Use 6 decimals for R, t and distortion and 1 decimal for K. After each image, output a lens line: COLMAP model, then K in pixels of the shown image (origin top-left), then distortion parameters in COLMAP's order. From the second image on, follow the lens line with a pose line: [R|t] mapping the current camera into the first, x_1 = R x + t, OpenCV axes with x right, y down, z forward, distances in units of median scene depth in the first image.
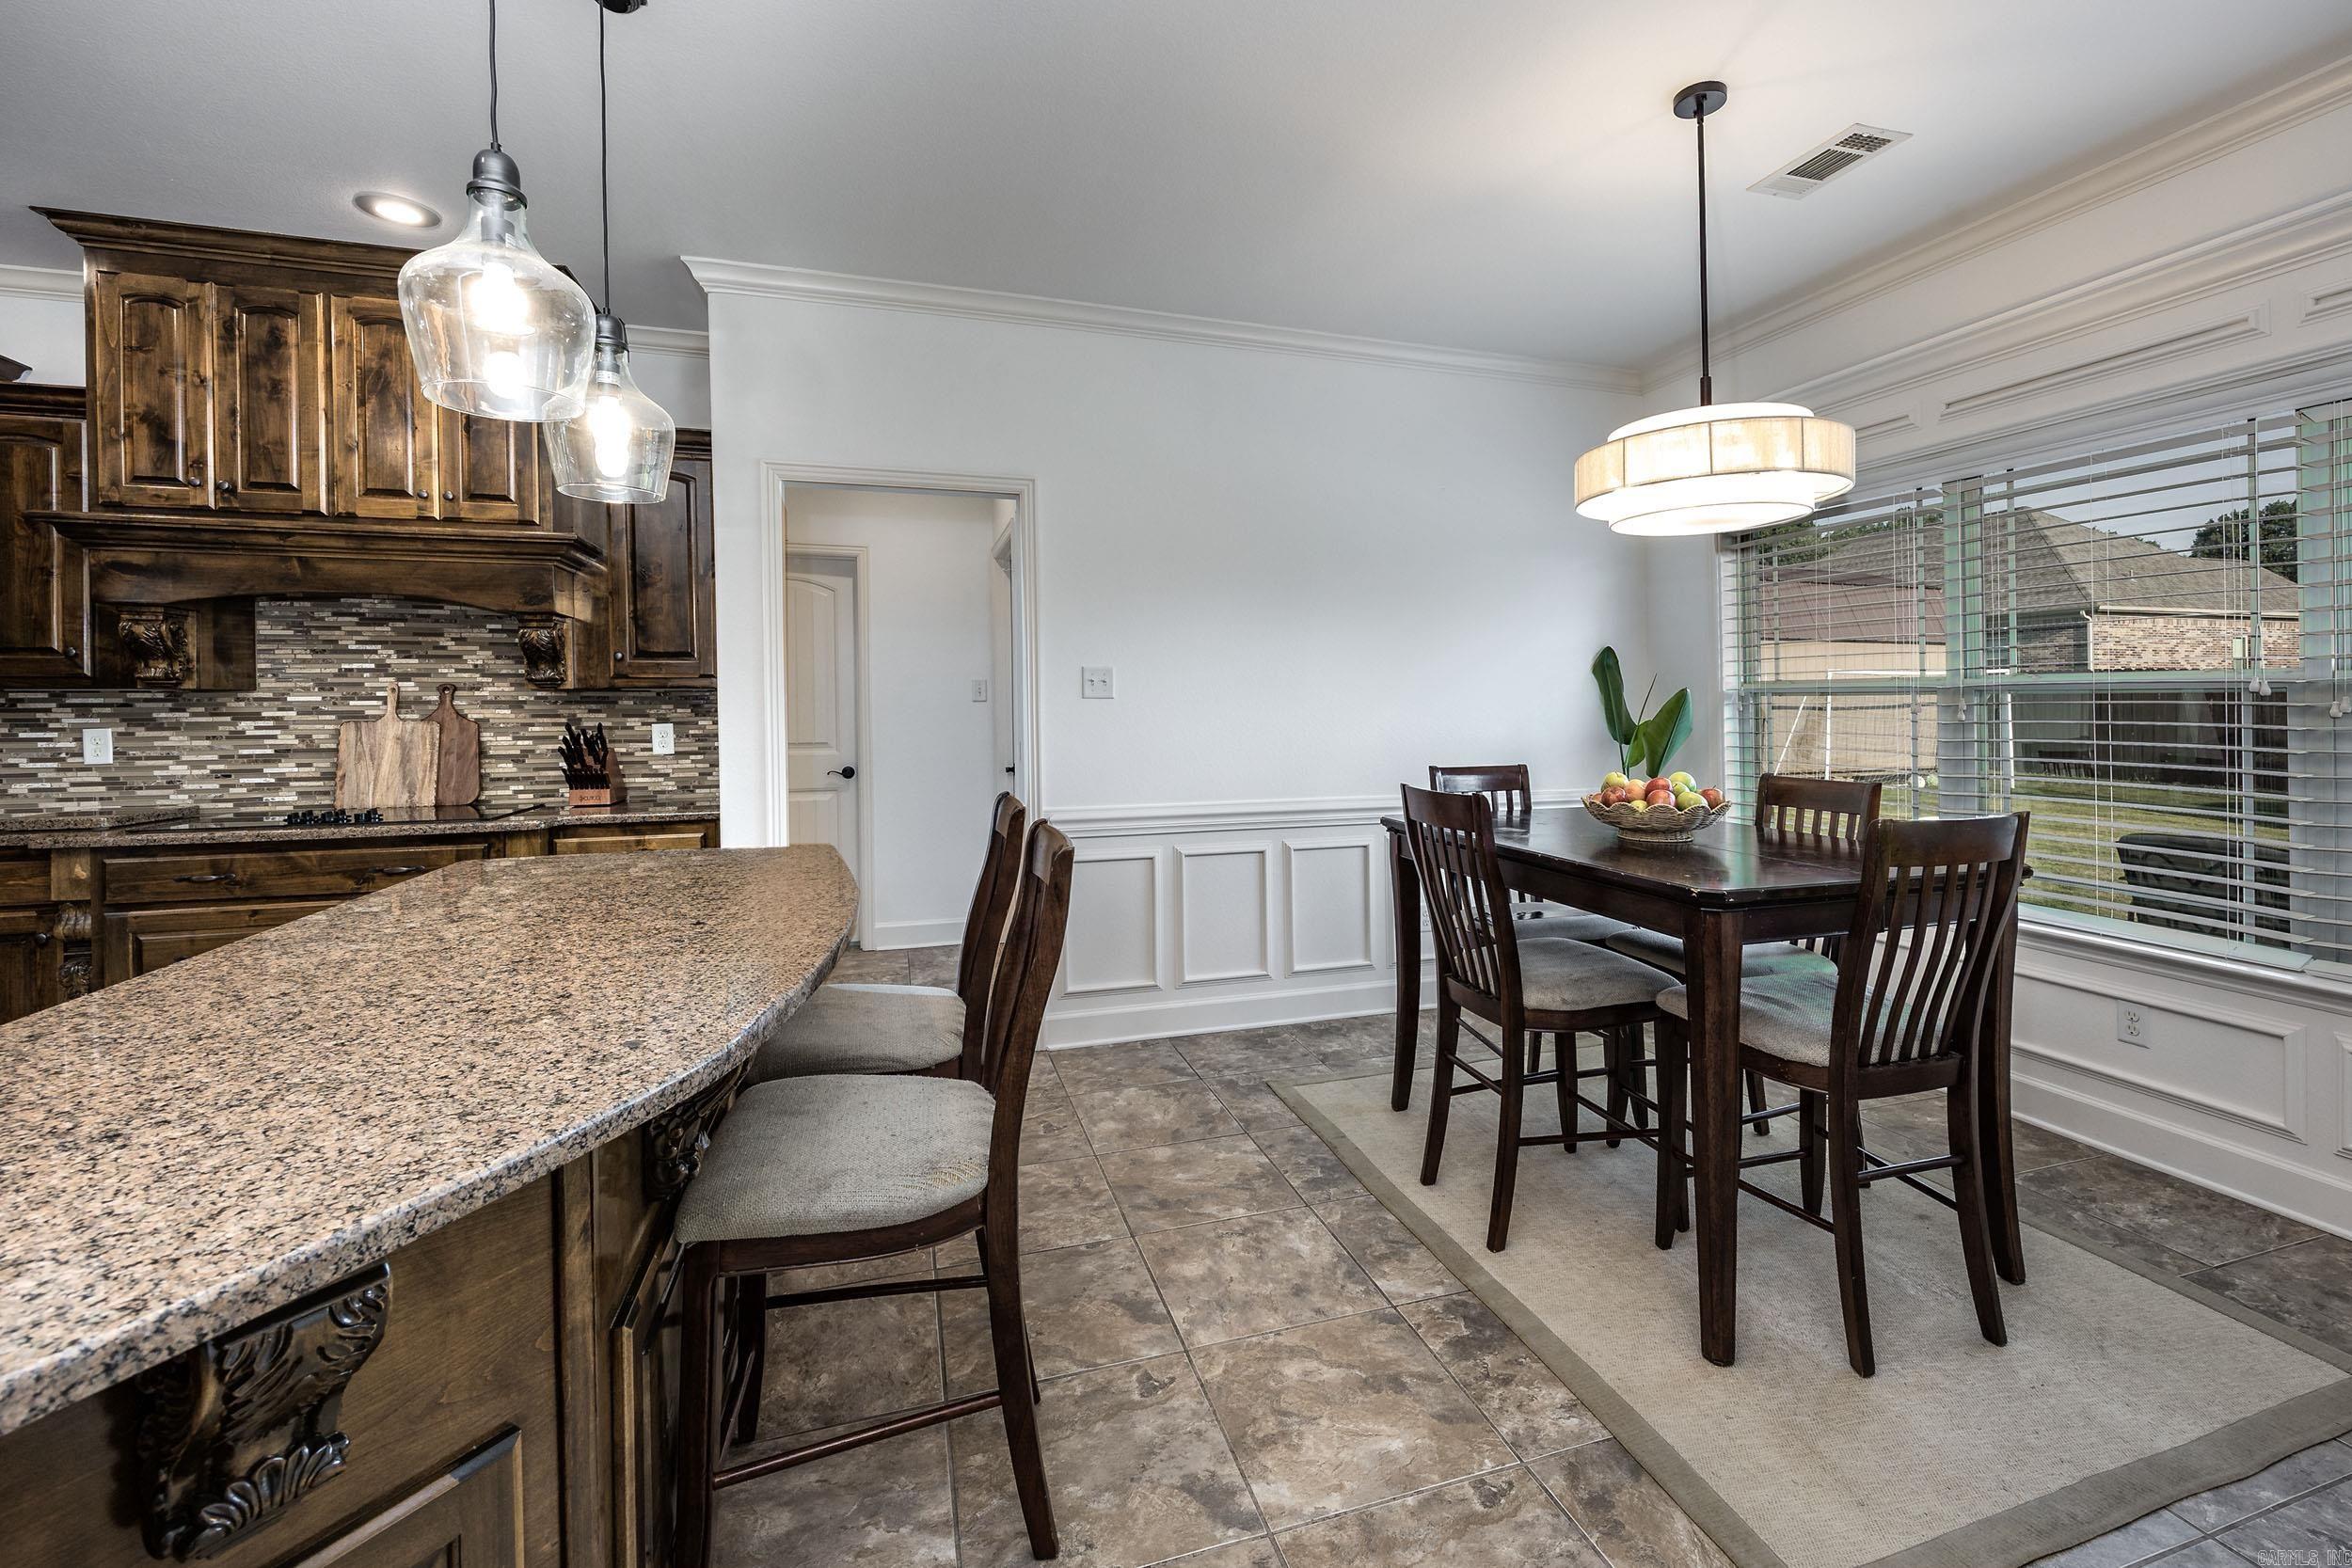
lens RADIAL K [[987.7, 0, 1225.5], [0, 987.7, 700.4], [0, 0, 1]] dist [-0.002578, -0.001462]
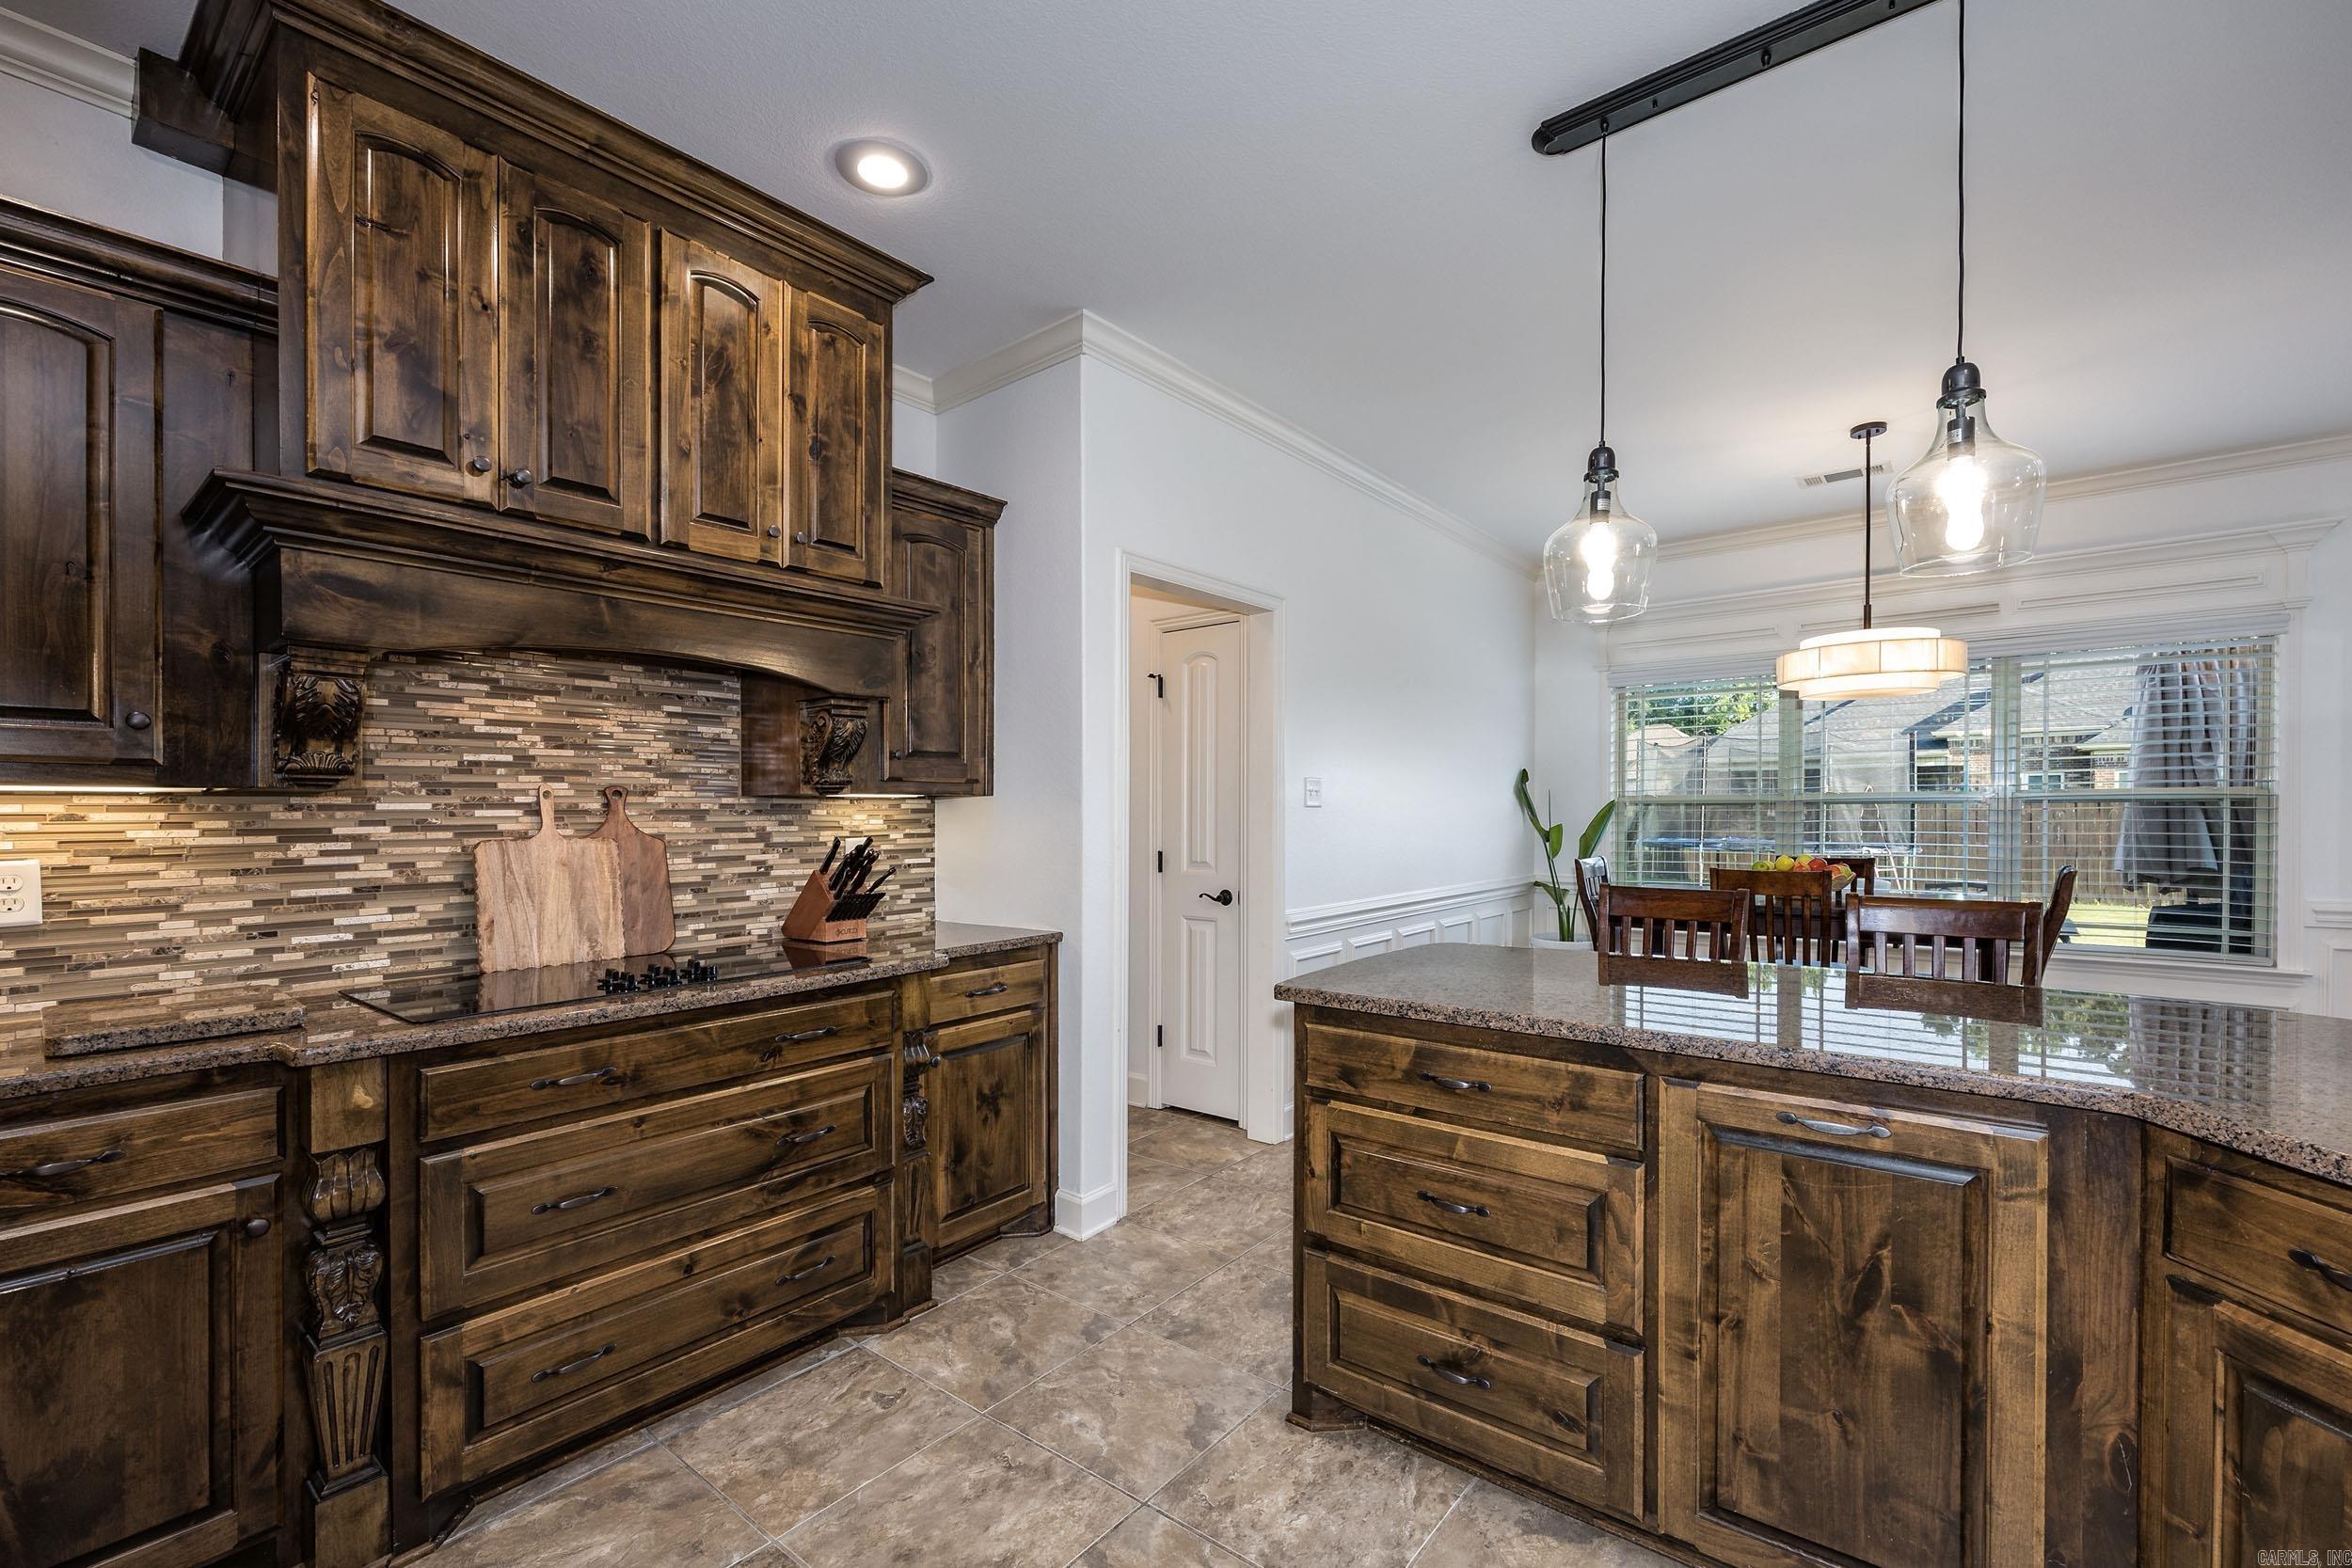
lens RADIAL K [[987.7, 0, 1203.1], [0, 987.7, 811.6], [0, 0, 1]] dist [-0.002578, -0.001462]
pose [[0.831585, -0.000305, 0.555397, -0.918698], [0.001532, 0.999997, -0.001744, 0.003939], [-0.555395, 0.002301, 0.831584, 0.192211]]
